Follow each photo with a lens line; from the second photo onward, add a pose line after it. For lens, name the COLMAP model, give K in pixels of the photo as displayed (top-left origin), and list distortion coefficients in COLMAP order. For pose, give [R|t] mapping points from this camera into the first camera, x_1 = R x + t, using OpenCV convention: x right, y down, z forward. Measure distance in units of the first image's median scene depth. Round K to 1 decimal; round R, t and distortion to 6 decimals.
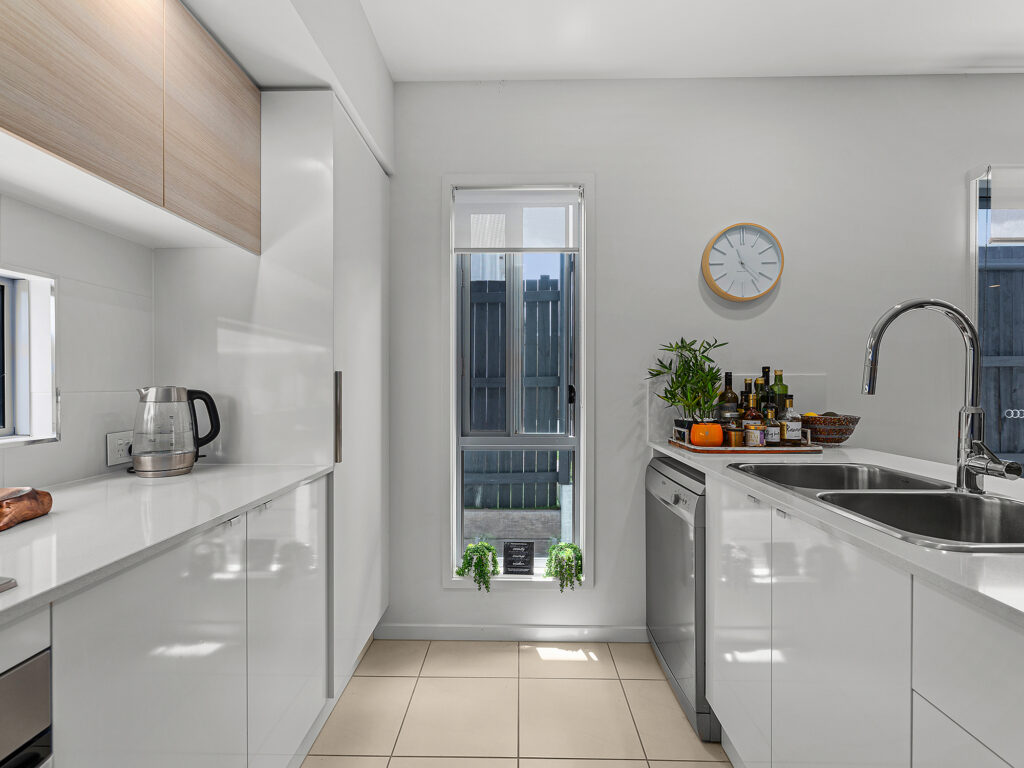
lens RADIAL K [[470.4, 0, 510.2], [0, 470.4, 386.4], [0, 0, 1]] dist [-0.003695, 0.000944]
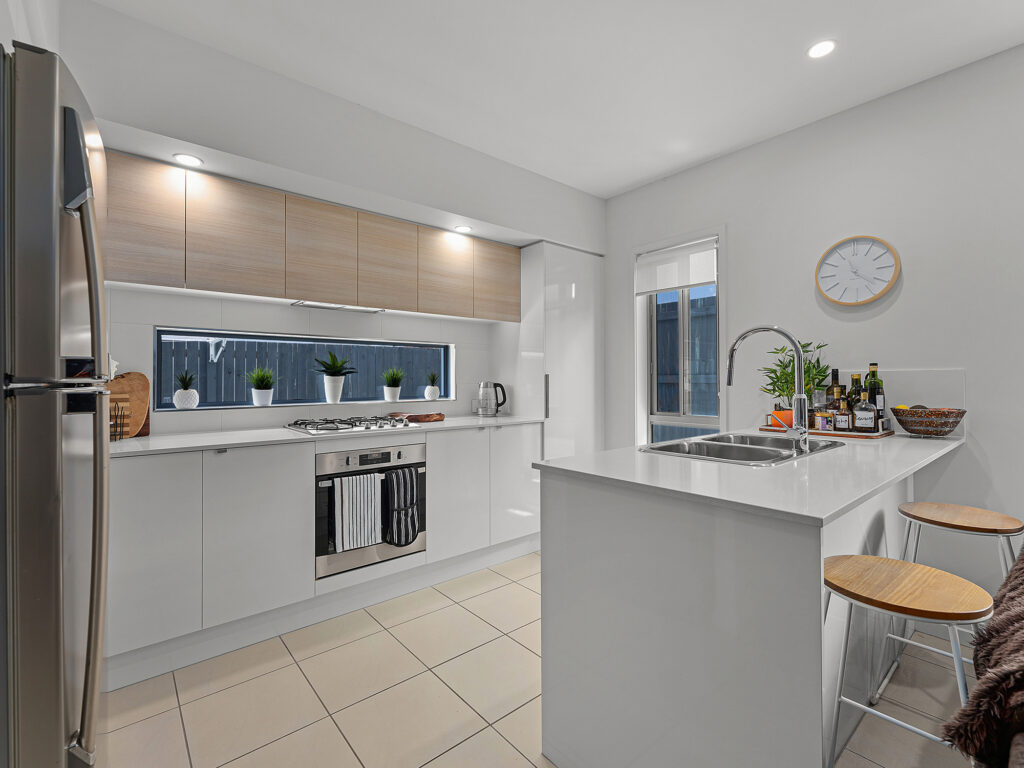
lens RADIAL K [[470.4, 0, 514.5], [0, 470.4, 384.7], [0, 0, 1]] dist [-0.003695, 0.000944]
pose [[0.666199, 0.002026, -0.745771, 0.887872], [-0.000801, 0.999998, 0.002001, 0.007952], [0.745773, -0.000736, 0.666199, -0.401617]]
